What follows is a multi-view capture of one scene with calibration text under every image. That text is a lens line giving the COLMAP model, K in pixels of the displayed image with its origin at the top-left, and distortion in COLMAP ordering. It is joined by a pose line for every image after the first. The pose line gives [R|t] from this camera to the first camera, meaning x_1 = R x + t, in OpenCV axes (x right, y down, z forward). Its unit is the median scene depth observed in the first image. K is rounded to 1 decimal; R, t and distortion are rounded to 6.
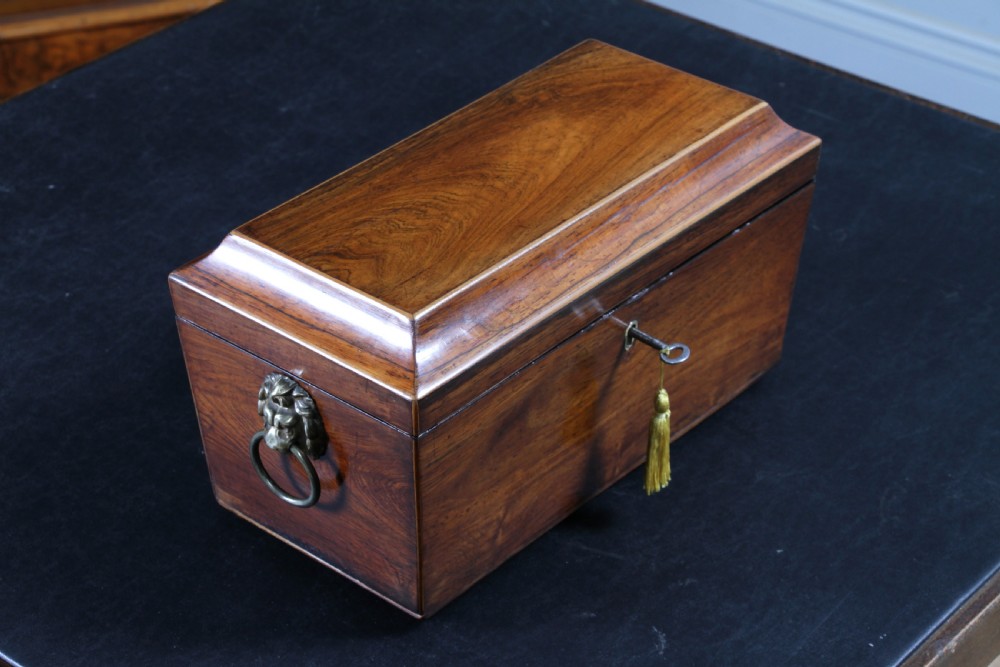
lens RADIAL K [[2228.5, 0, 498.8], [0, 2228.5, 333.0], [0, 0, 1]] dist [0.303949, 0.000000]
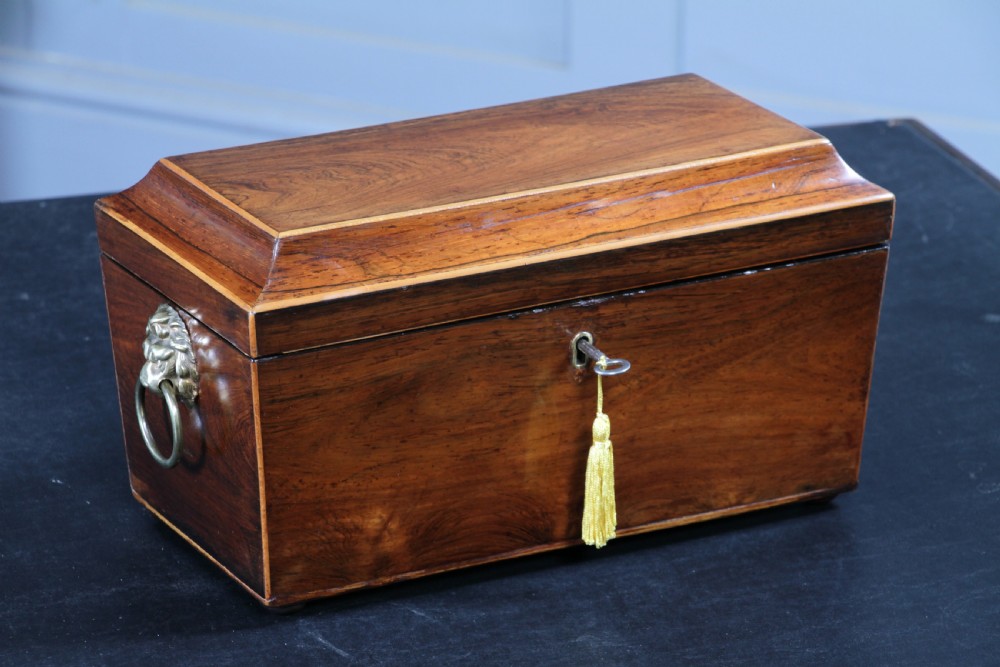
lens RADIAL K [[4393.5, 0, 497.6], [0, 4393.5, 329.8], [0, 0, 1]] dist [1.166361, 0.000000]
pose [[0.933450, 0.128035, -0.335080, 0.608272], [-0.201010, 0.960389, -0.192997, 0.334496], [0.297096, 0.247508, 0.922211, -0.601664]]
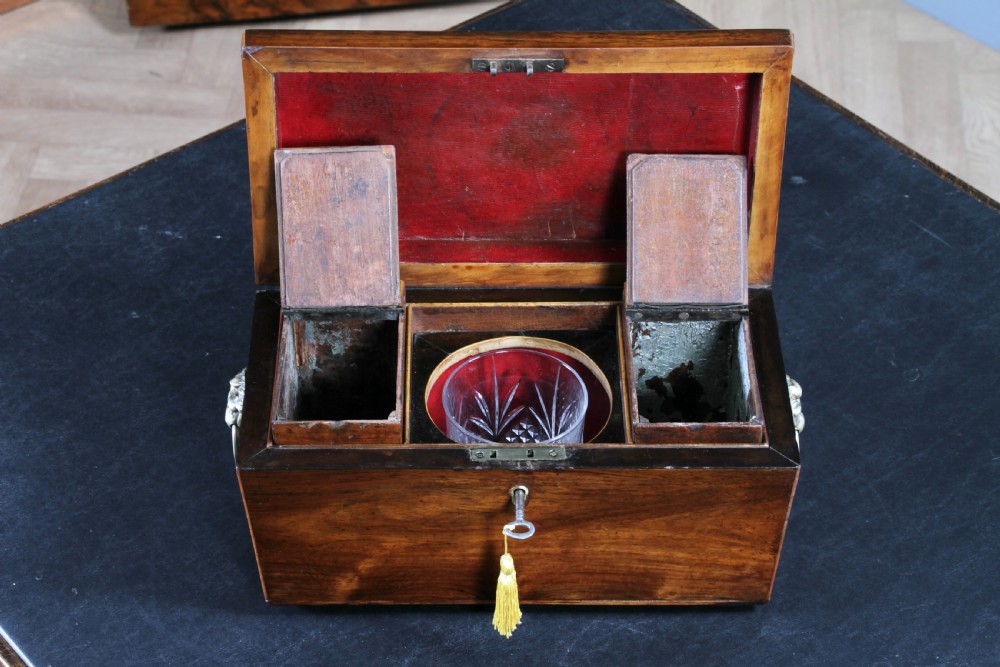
lens RADIAL K [[2228.5, 0, 502.1], [0, 2228.5, 341.0], [0, 0, 1]] dist [0.303949, 0.000000]
pose [[0.665466, 0.483705, -0.568493, 0.660939], [-0.413359, 0.872983, 0.258912, -0.357853], [0.621522, 0.062695, 0.780884, 0.111740]]
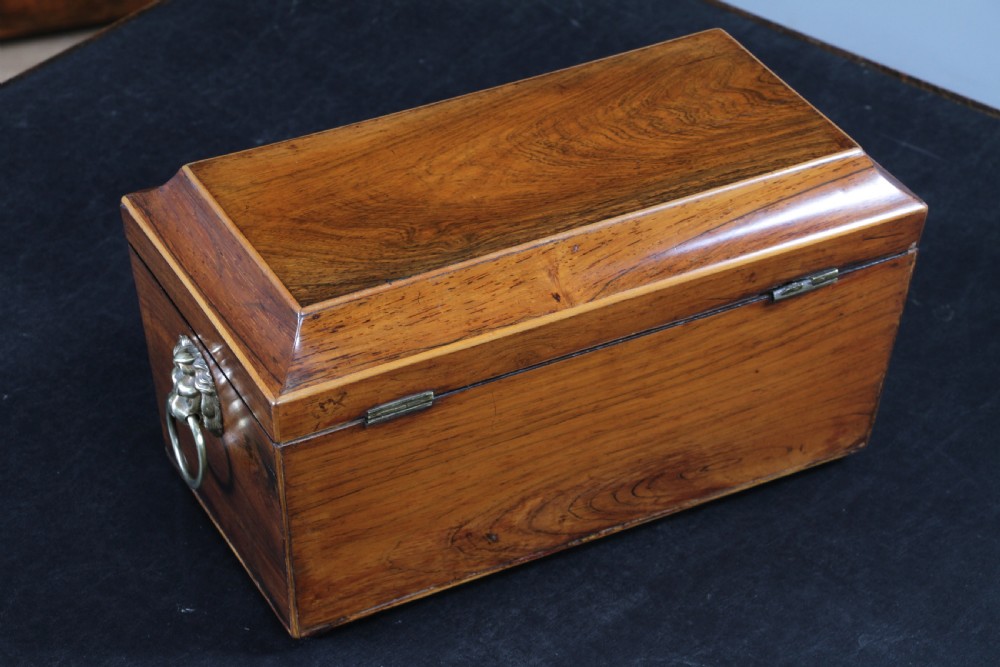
lens RADIAL K [[2684.4, 0, 501.4], [0, 2684.4, 333.6], [0, 0, 1]] dist [0.396612, 0.000000]
pose [[-0.933124, -0.225060, 0.280405, -0.299915], [0.188106, 0.359059, 0.914163, -1.026922], [-0.306423, 0.905773, -0.292711, 1.390114]]
